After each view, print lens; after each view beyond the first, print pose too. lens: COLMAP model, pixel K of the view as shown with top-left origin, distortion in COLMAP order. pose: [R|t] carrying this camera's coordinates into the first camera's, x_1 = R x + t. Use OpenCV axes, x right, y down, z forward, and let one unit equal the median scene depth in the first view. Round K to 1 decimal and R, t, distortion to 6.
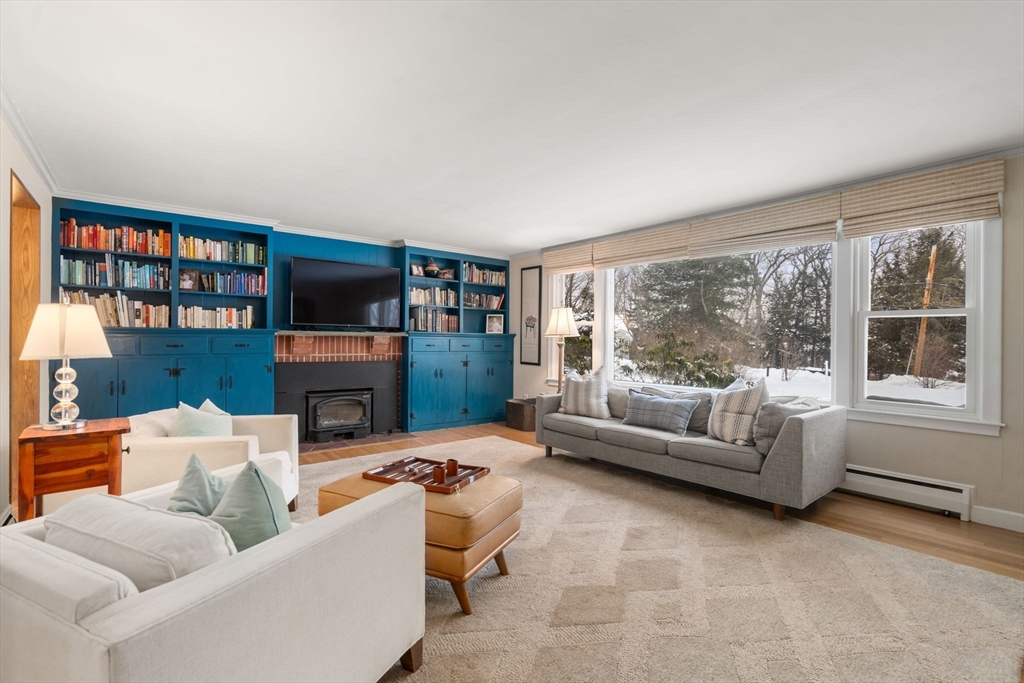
lens RADIAL K [[470.1, 0, 512.8], [0, 470.1, 338.5], [0, 0, 1]] dist [-0.002452, -0.000236]
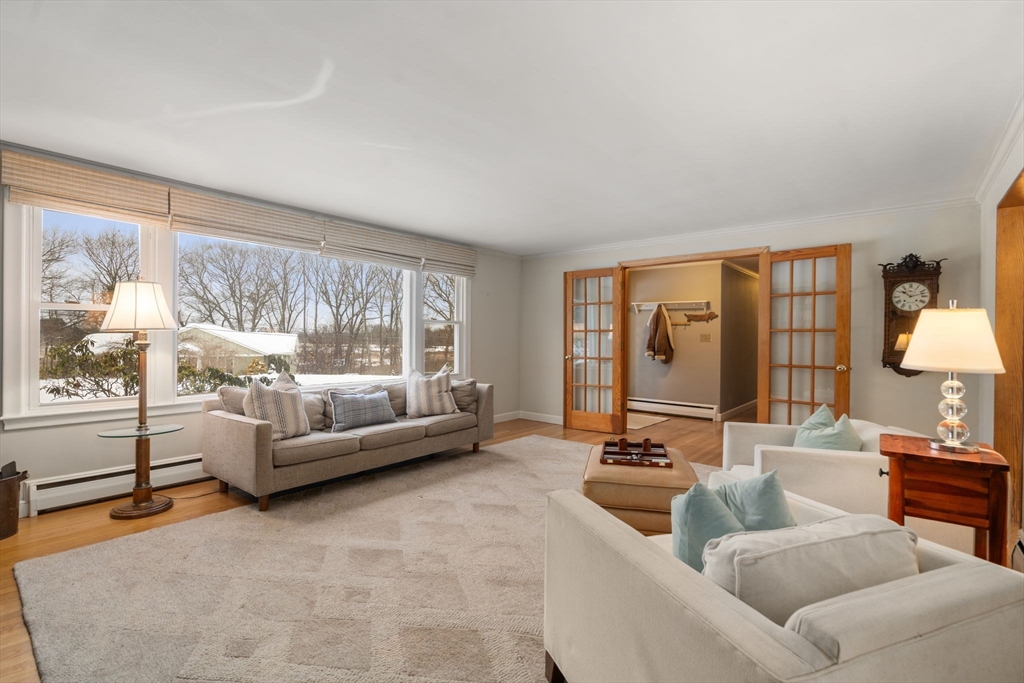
lens RADIAL K [[470.1, 0, 510.9], [0, 470.1, 343.0], [0, 0, 1]] dist [-0.002452, -0.000236]
pose [[-0.185804, -0.012563, 0.982506, -0.458054], [-0.007397, 0.999908, 0.011387, -0.000074], [-0.982559, -0.005151, -0.185880, 0.545137]]
